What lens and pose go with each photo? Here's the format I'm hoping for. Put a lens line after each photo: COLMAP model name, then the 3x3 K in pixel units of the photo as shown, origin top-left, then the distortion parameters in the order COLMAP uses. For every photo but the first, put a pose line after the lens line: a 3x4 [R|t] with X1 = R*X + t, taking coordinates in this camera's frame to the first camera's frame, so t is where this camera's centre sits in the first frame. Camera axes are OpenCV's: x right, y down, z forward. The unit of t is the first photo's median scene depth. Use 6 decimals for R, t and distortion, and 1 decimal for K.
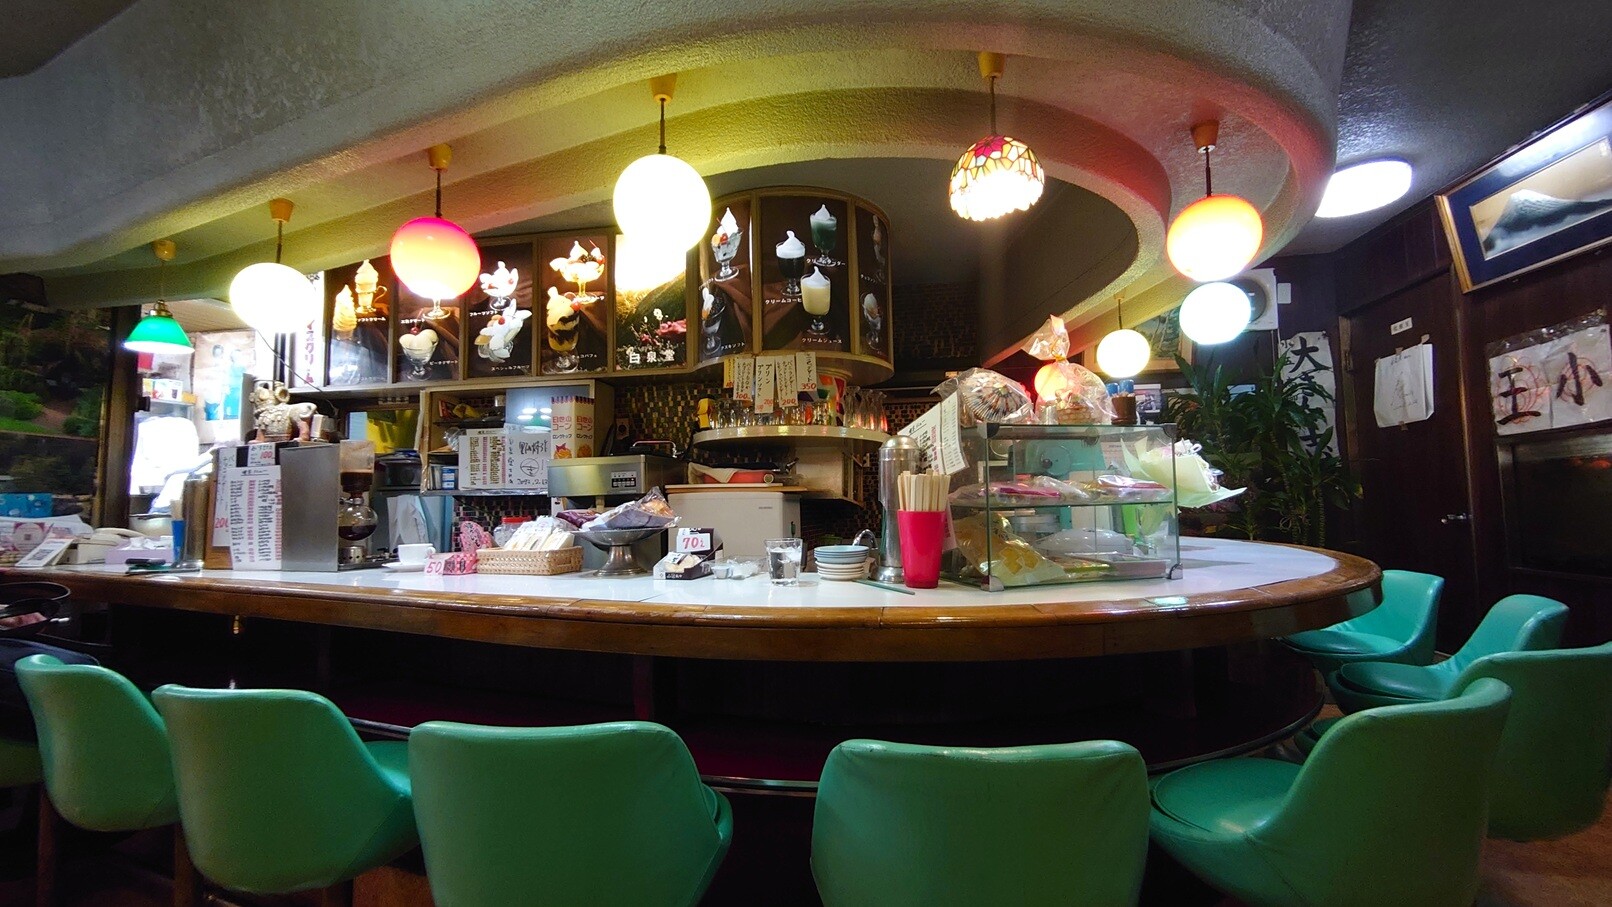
lens RADIAL K [[649.8, 0, 806.0], [0, 649.8, 452.4], [0, 0, 1]] dist [-0.004240, -0.000117]
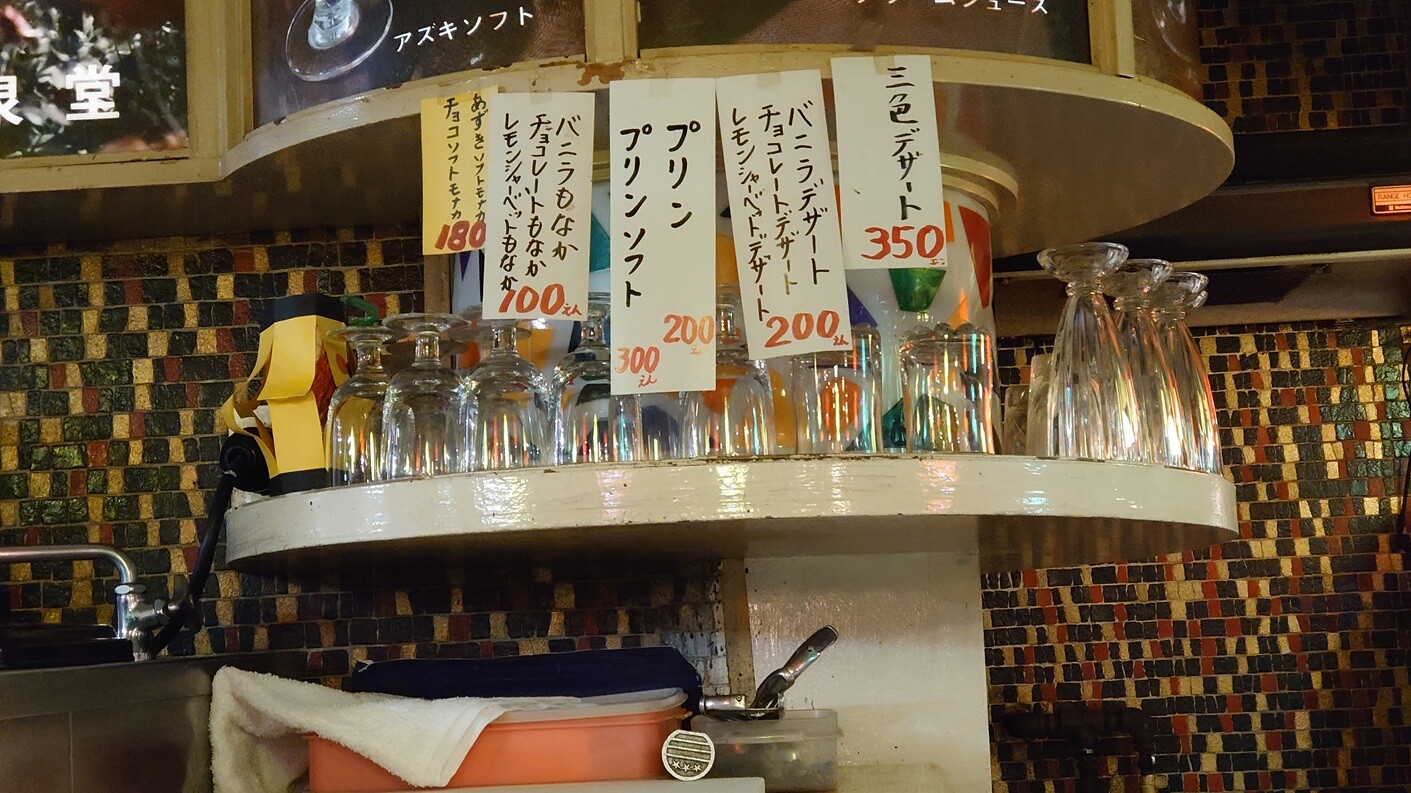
lens RADIAL K [[2063.3, 0, 711.1], [0, 2063.3, 366.8], [0, 0, 1]] dist [0.099405, 0.000000]
pose [[0.993803, -0.011595, 0.110547, -0.095818], [0.018289, 0.998046, -0.059741, -0.028338], [-0.109639, 0.061392, 0.992074, 0.368770]]
